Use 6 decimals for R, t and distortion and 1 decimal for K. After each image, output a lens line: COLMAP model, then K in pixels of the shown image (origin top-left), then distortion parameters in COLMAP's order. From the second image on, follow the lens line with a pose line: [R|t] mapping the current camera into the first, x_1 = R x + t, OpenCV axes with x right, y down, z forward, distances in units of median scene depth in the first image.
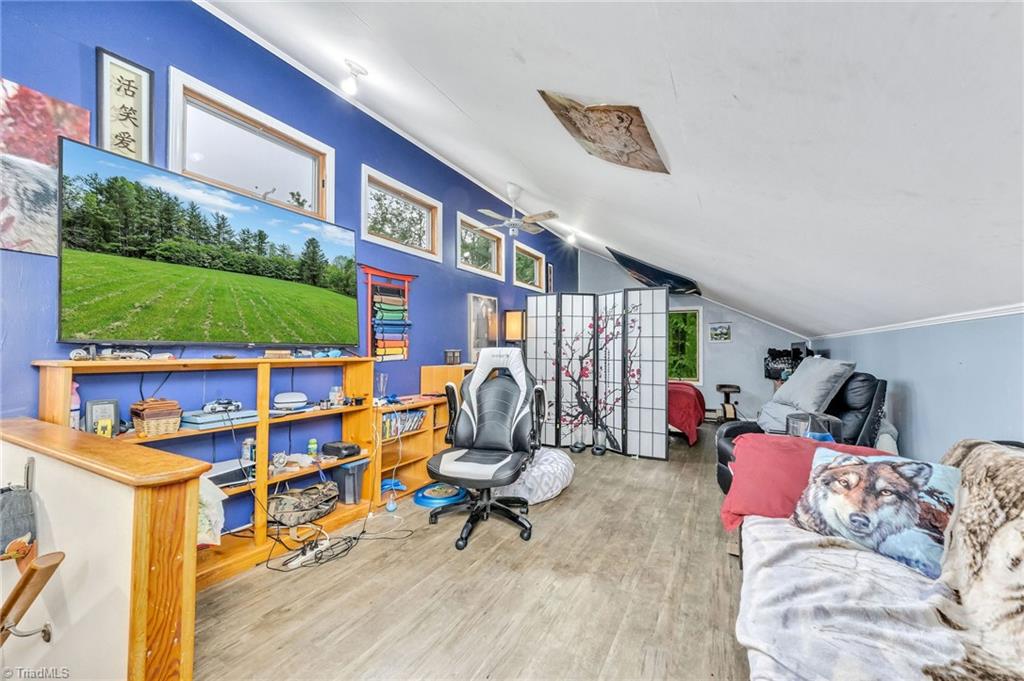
lens RADIAL K [[408.3, 0, 514.3], [0, 408.3, 343.0], [0, 0, 1]] dist [0.000389, -0.000067]
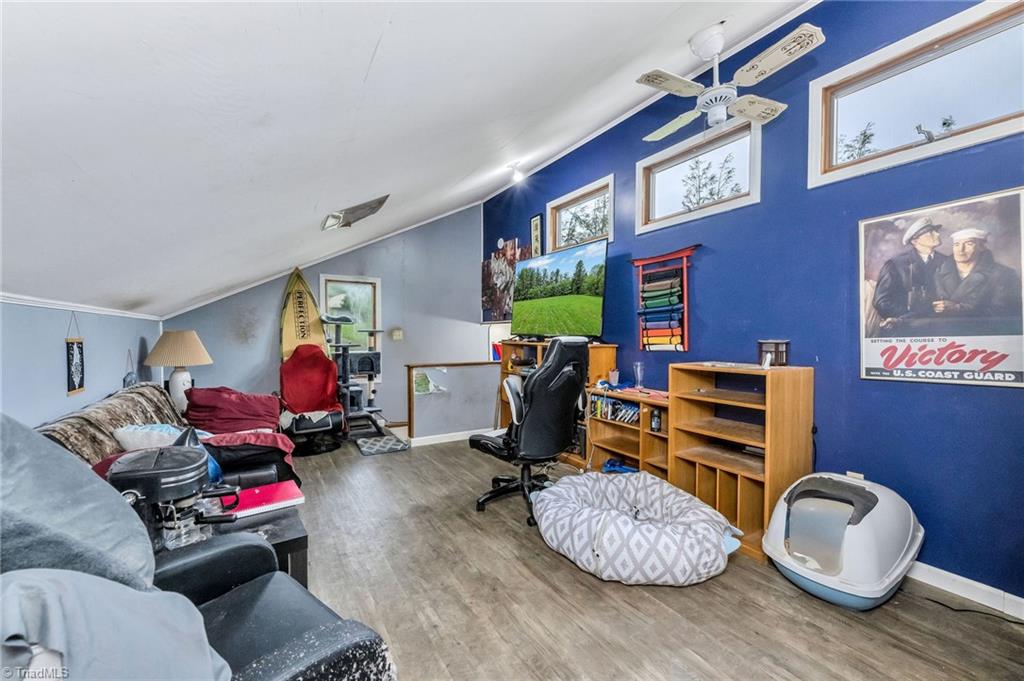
lens RADIAL K [[408.3, 0, 507.0], [0, 408.3, 344.0], [0, 0, 1]] dist [0.000389, -0.000067]
pose [[-0.434380, 0.017159, -0.900566, 1.013352], [0.029048, 0.999565, 0.005034, 0.020281], [0.900261, -0.023973, -0.434690, 1.566945]]
